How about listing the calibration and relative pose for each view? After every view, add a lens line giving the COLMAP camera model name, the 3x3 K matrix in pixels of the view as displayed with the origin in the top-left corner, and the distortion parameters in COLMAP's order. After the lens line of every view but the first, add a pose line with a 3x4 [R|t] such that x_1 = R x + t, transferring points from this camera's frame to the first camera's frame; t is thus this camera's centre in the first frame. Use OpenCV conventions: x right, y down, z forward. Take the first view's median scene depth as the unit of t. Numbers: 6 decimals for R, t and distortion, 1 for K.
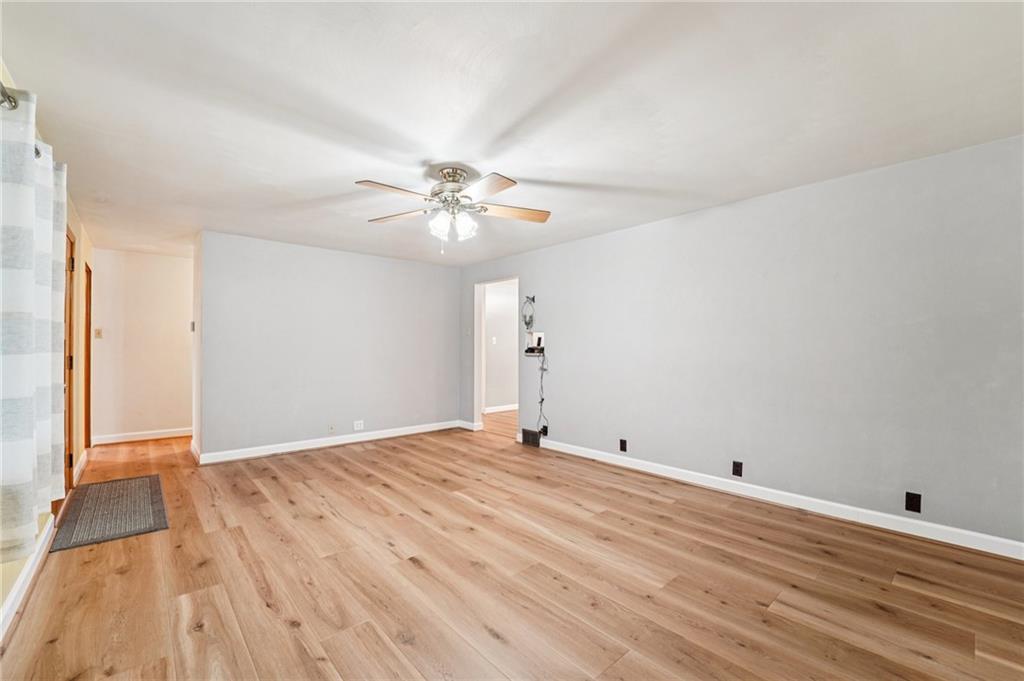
lens RADIAL K [[421.1, 0, 508.0], [0, 421.1, 344.6], [0, 0, 1]] dist [-0.022841, 0.000506]
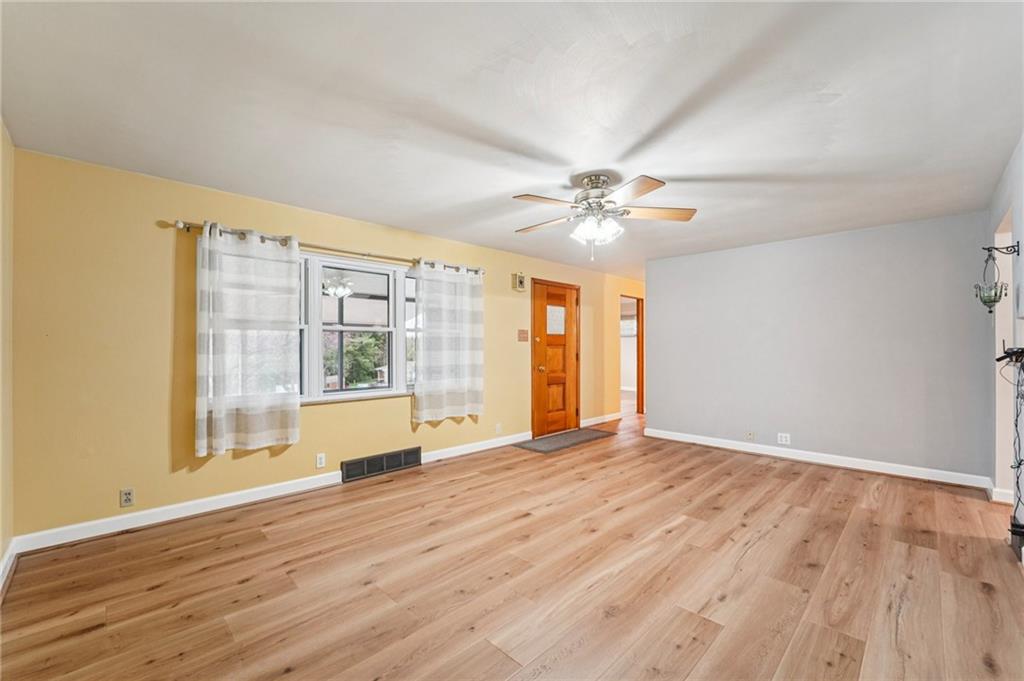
lens RADIAL K [[421.1, 0, 515.1], [0, 421.1, 344.4], [0, 0, 1]] dist [-0.022841, 0.000506]
pose [[0.070479, -0.005132, -0.997500, 0.732753], [0.001308, 0.999986, -0.005052, 0.001563], [0.997512, -0.000949, 0.070485, 0.610856]]
